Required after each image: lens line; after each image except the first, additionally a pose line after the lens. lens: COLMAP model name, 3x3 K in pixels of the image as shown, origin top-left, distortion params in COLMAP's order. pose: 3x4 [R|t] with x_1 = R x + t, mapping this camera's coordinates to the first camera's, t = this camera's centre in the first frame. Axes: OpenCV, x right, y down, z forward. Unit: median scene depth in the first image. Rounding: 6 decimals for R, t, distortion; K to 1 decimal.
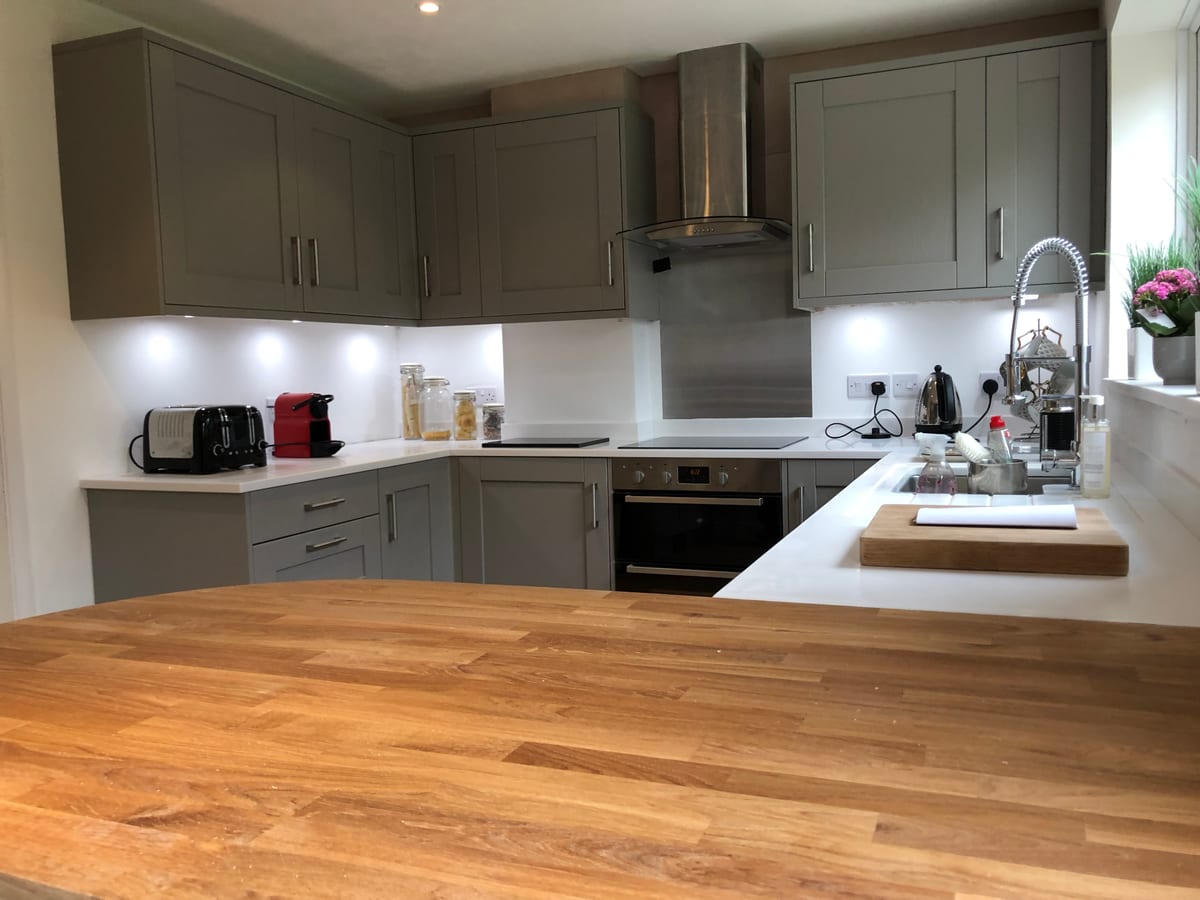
lens RADIAL K [[982.5, 0, 600.3], [0, 982.5, 450.8], [0, 0, 1]] dist [-0.002552, -0.002946]
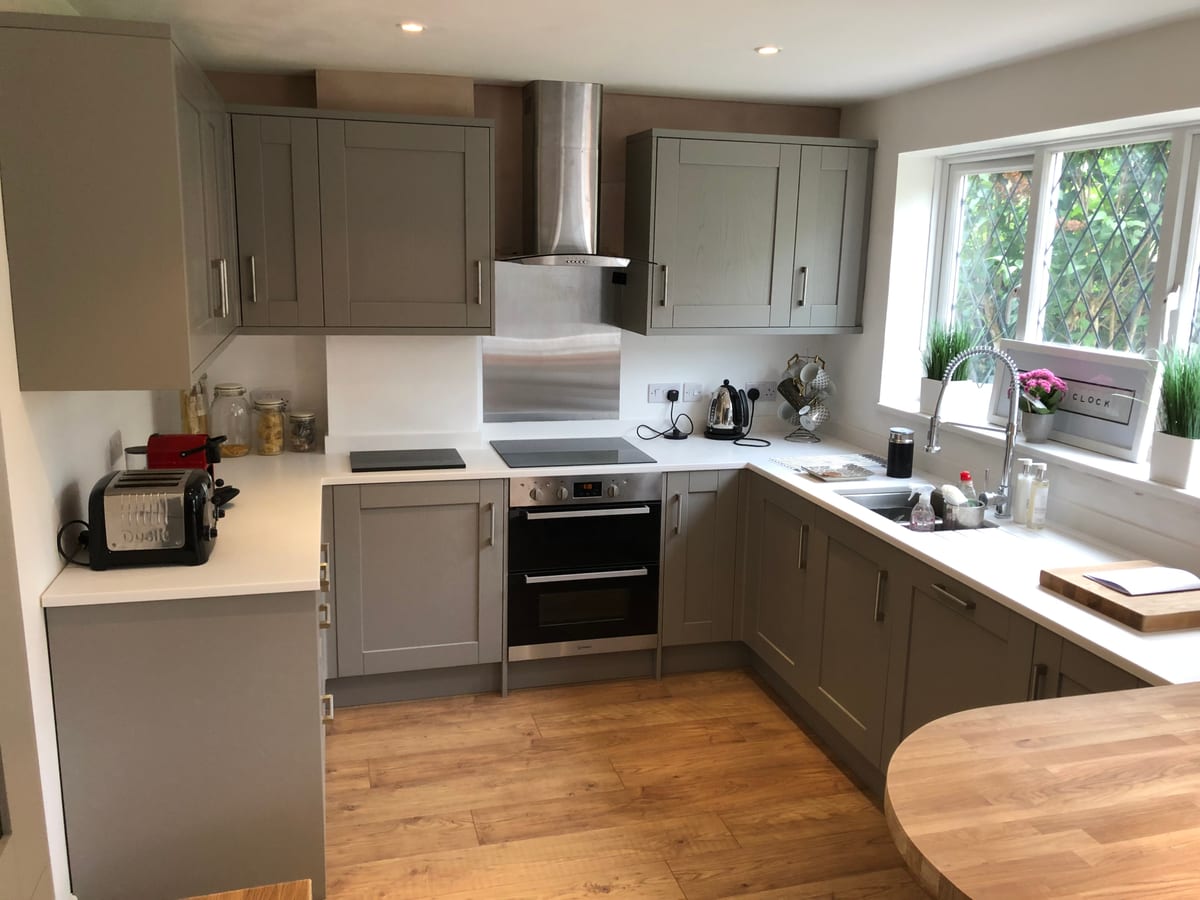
lens RADIAL K [[982.5, 0, 601.4], [0, 982.5, 447.7], [0, 0, 1]] dist [-0.002552, -0.002946]
pose [[0.786037, -0.072065, 0.613964, -0.538066], [0.003249, 0.993650, 0.112472, -0.139057], [-0.618170, -0.086412, 0.781280, 0.123183]]
